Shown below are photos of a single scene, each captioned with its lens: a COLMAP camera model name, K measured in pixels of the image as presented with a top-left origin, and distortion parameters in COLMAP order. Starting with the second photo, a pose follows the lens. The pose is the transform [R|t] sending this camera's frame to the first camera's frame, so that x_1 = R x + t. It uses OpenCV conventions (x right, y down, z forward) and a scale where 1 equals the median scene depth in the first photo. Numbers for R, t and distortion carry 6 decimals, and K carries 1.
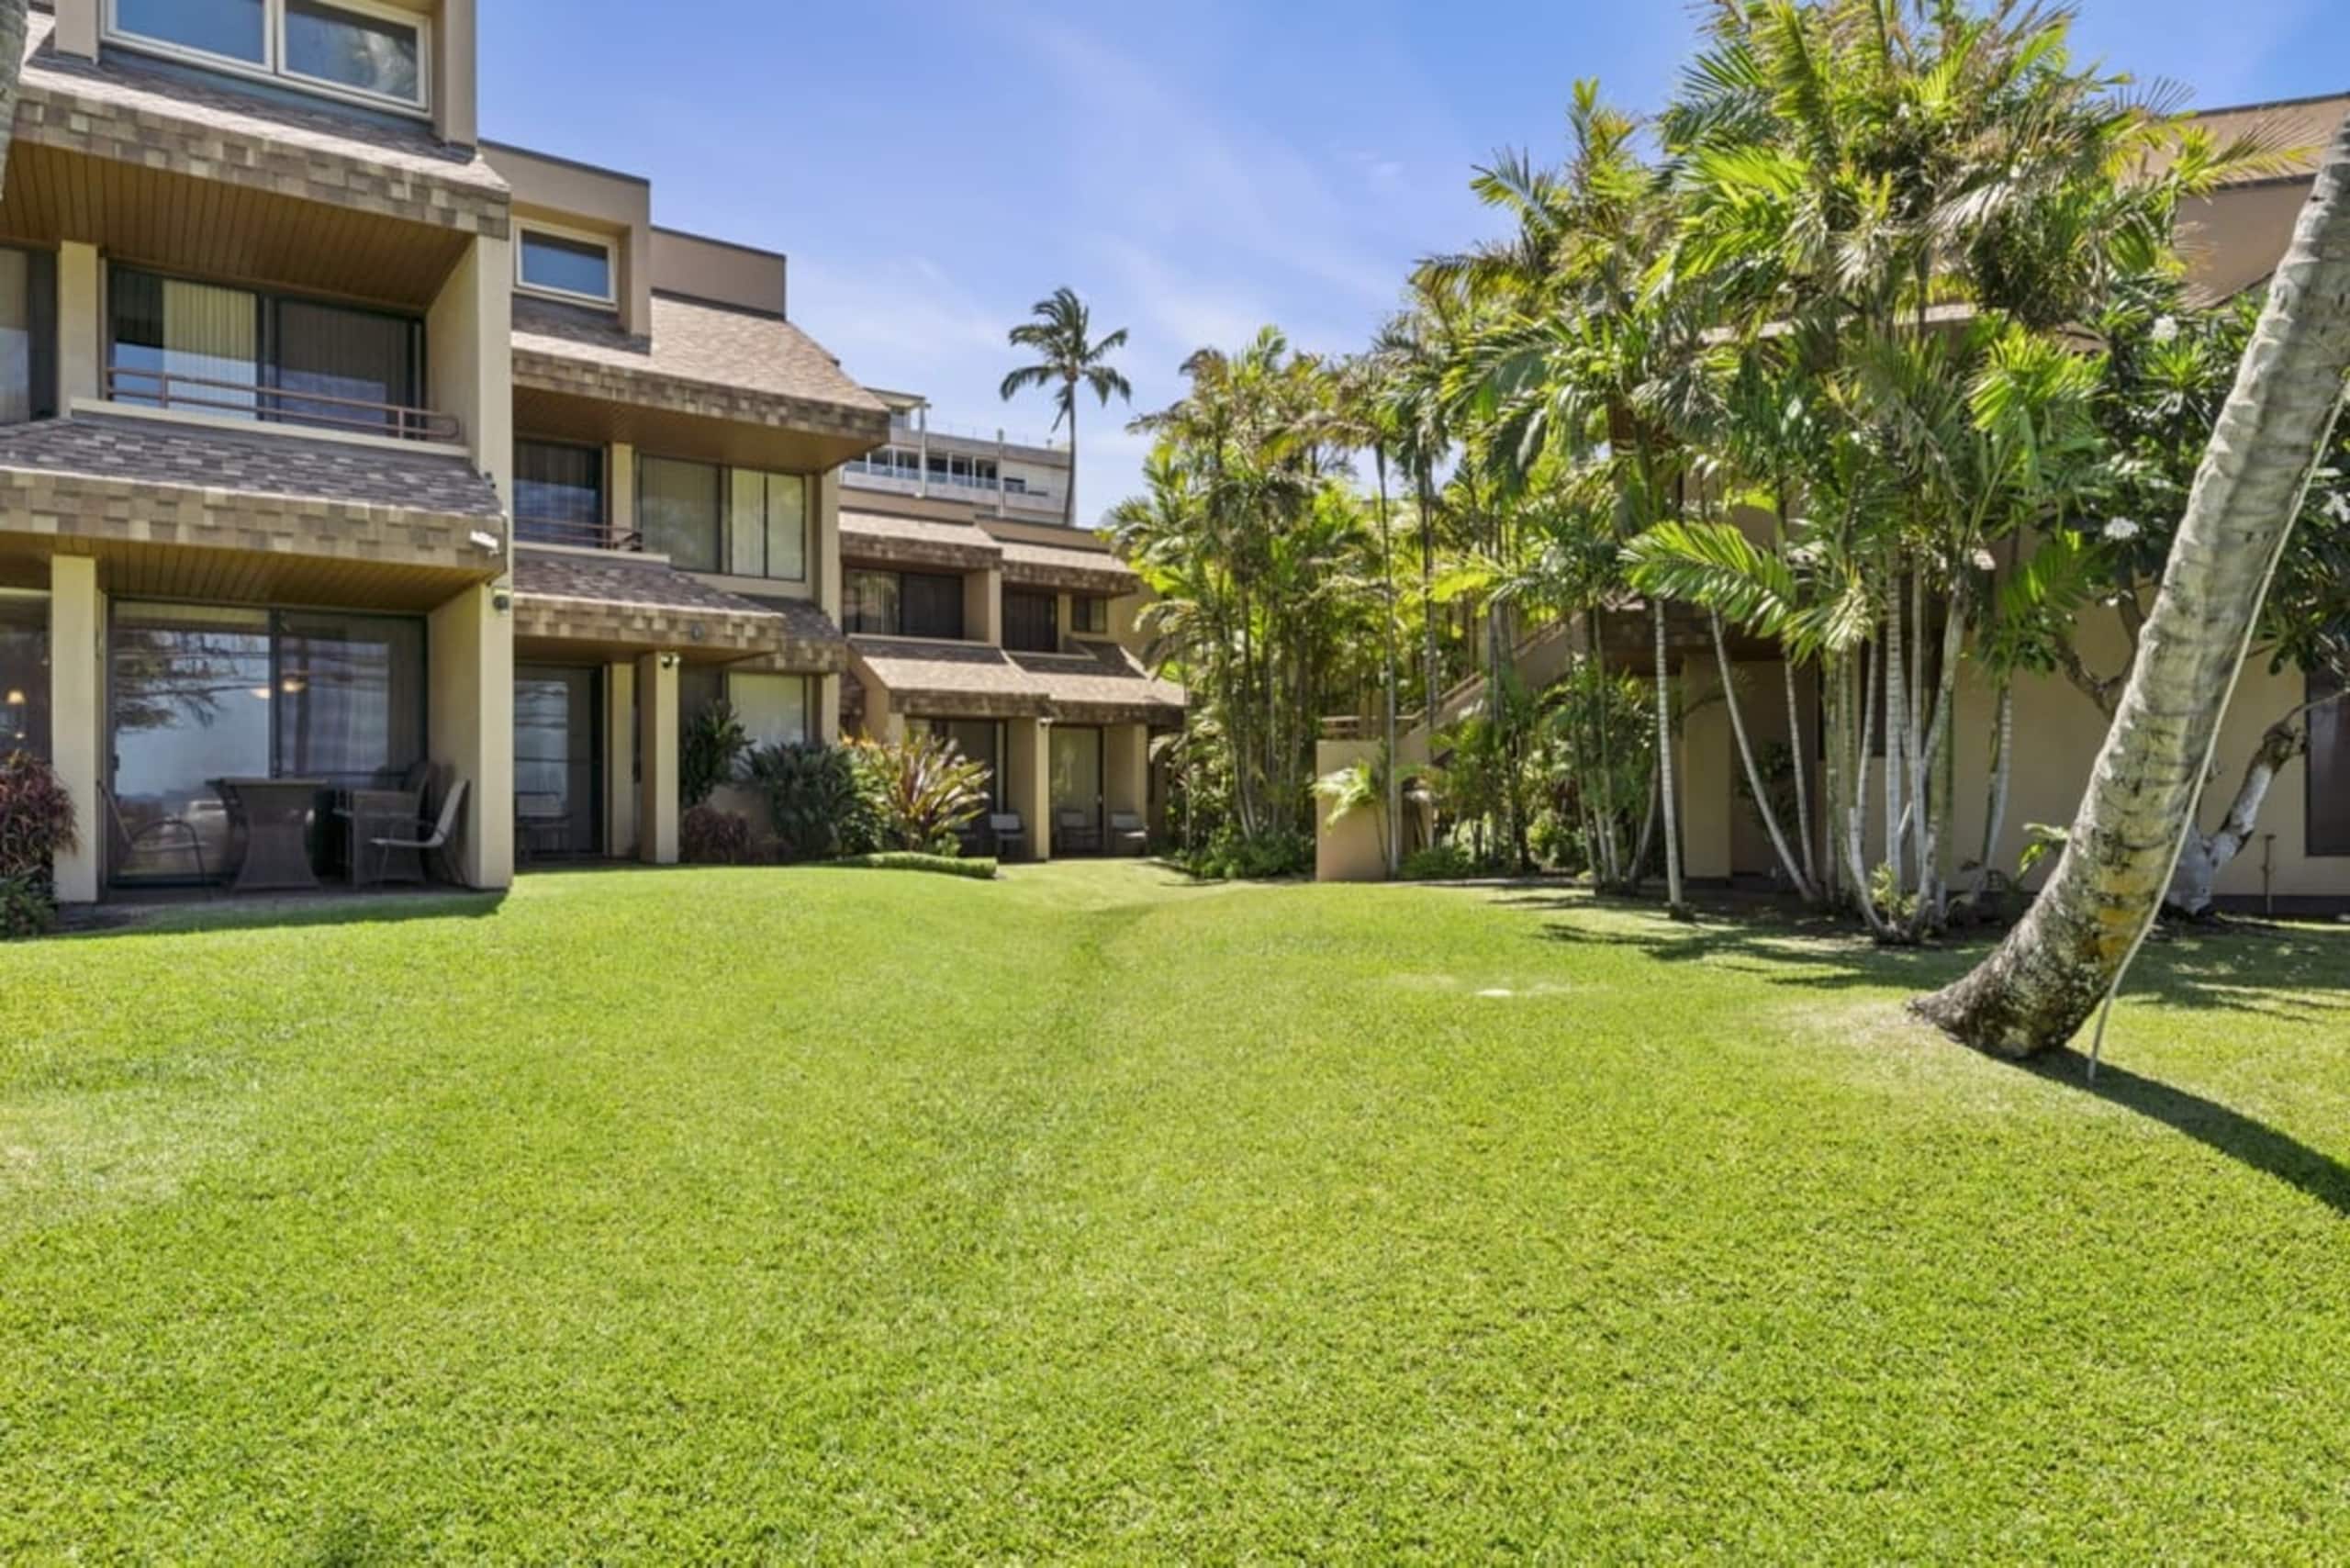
lens RADIAL K [[1460.0, 0, 1179.6], [0, 1460.0, 792.5], [0, 0, 1]] dist [-0.063086, 0.043648]
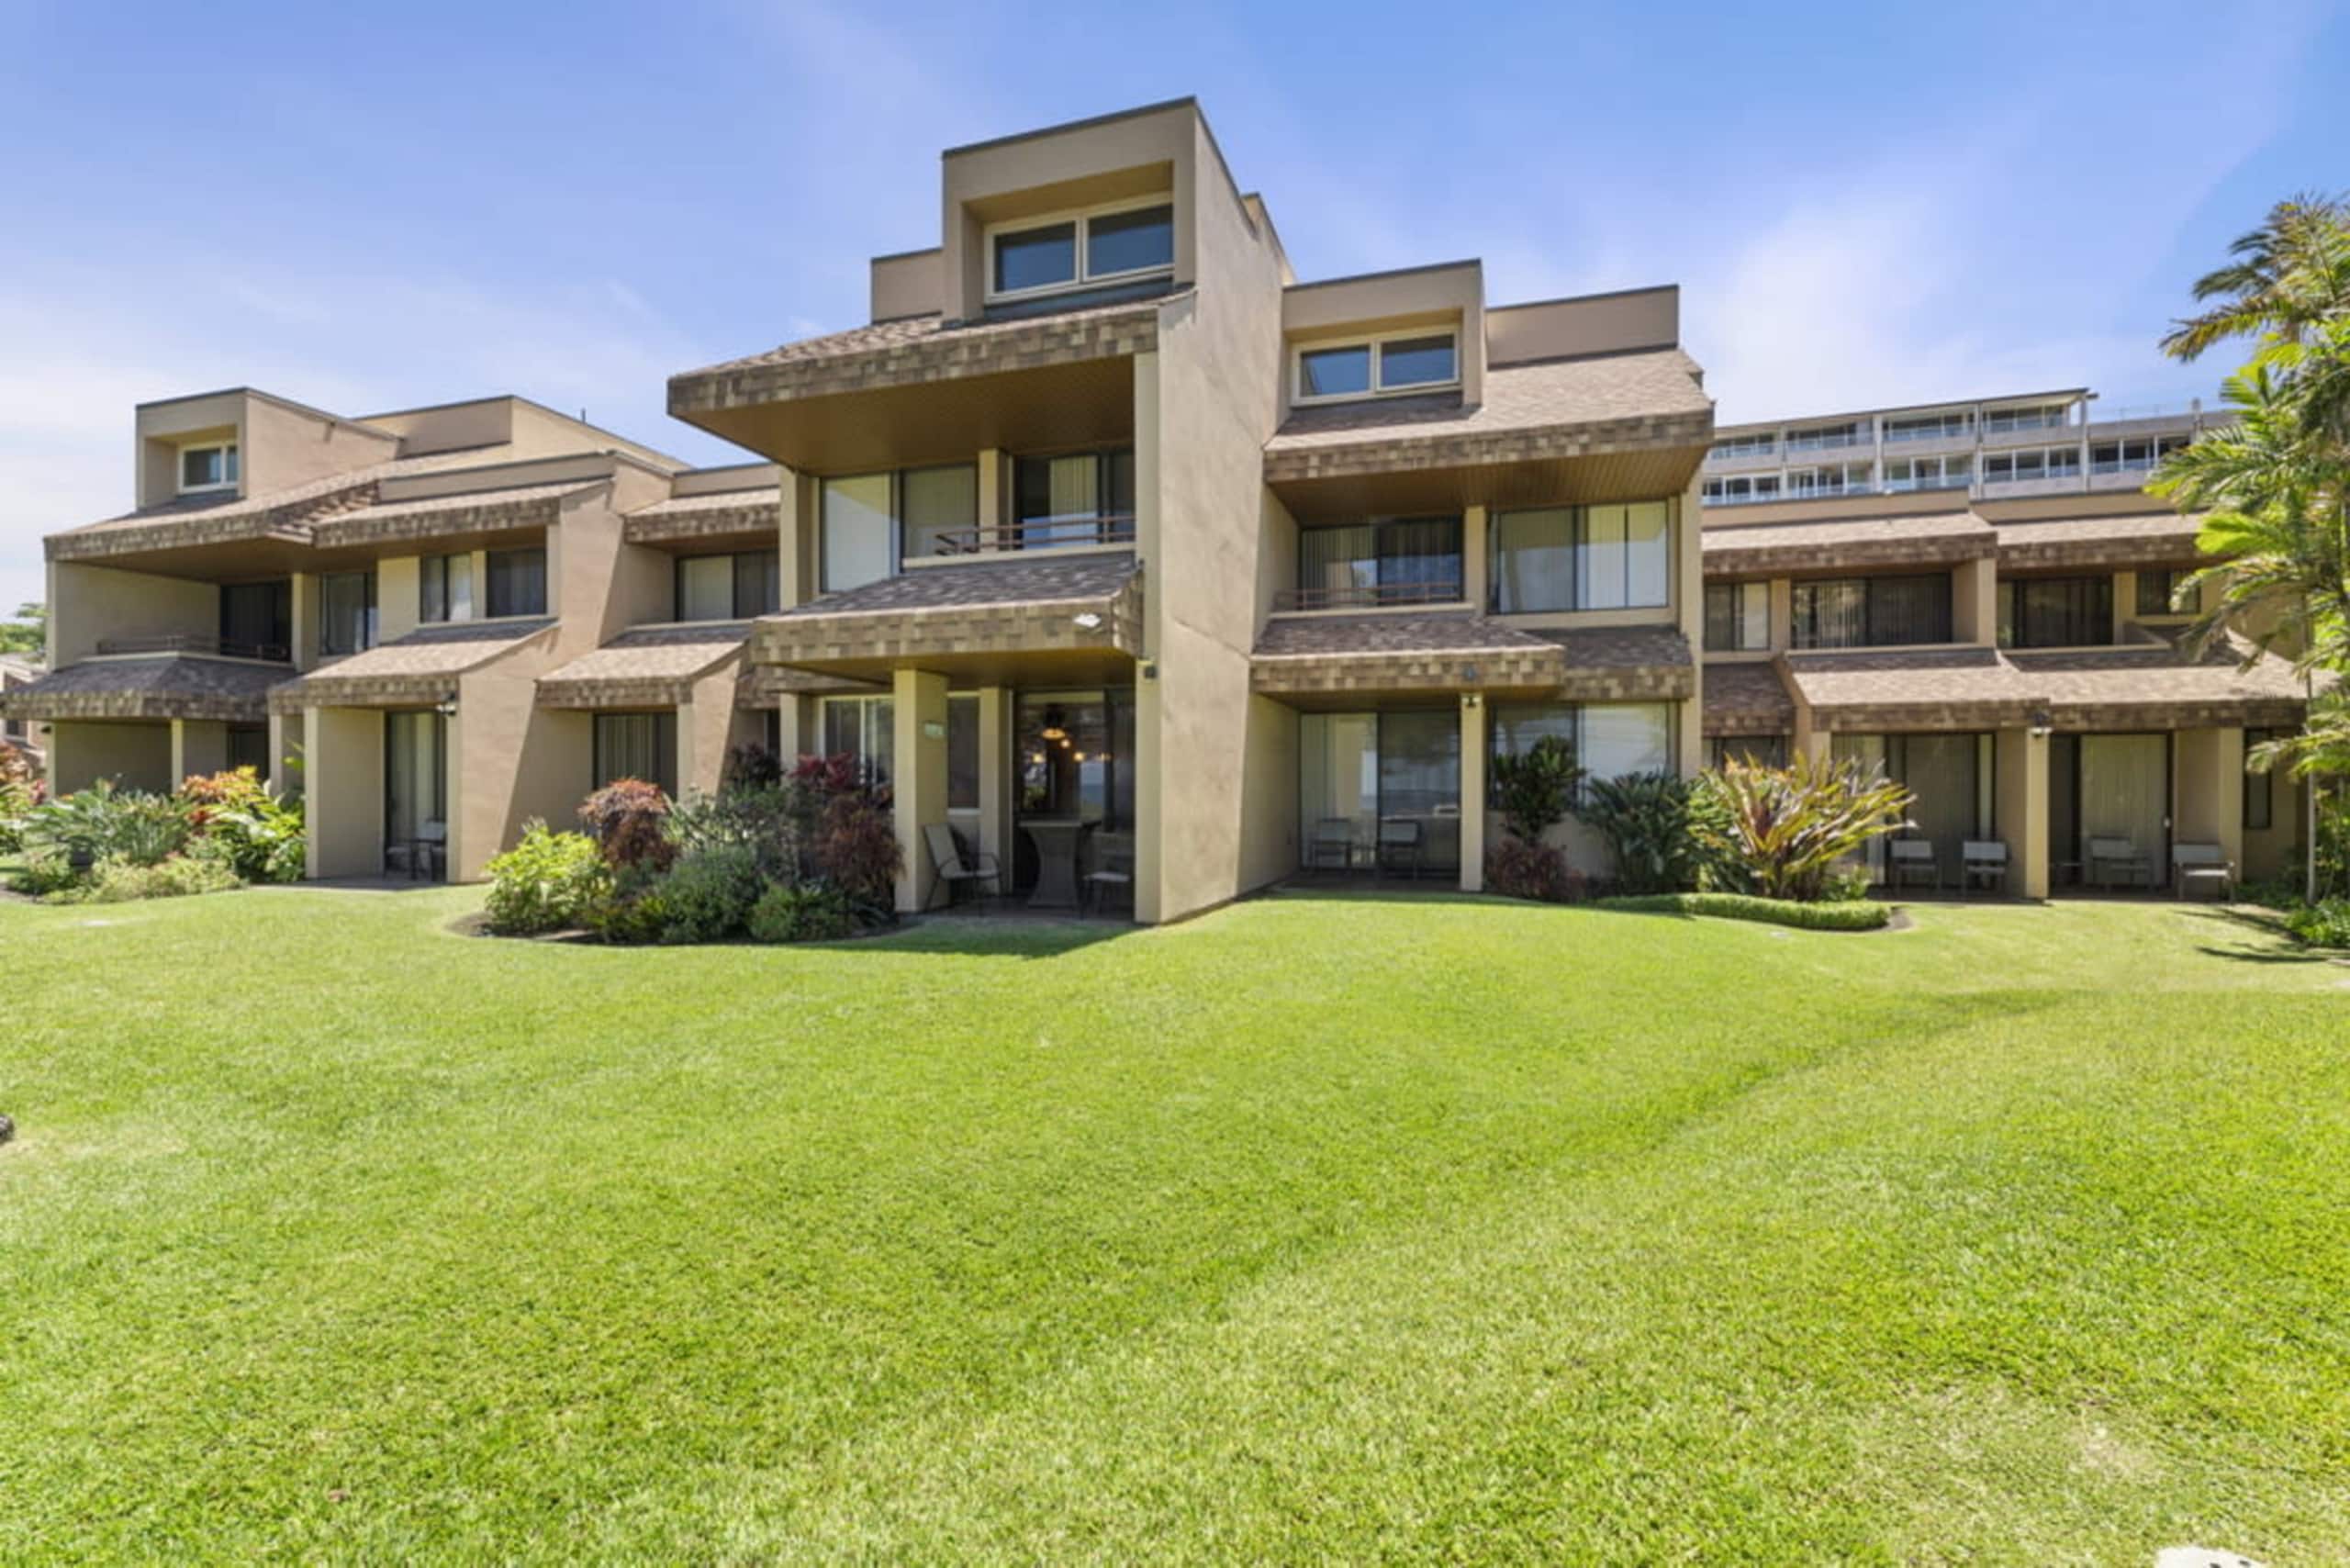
lens RADIAL K [[1058.1, 0, 1173.8], [0, 1058.1, 781.0], [0, 0, 1]] dist [-0.005700, -0.000816]
pose [[0.587219, -0.008220, -0.809386, 0.114361], [0.004871, 0.999966, -0.006622, -0.021634], [0.809413, -0.000054, 0.587239, 0.282502]]
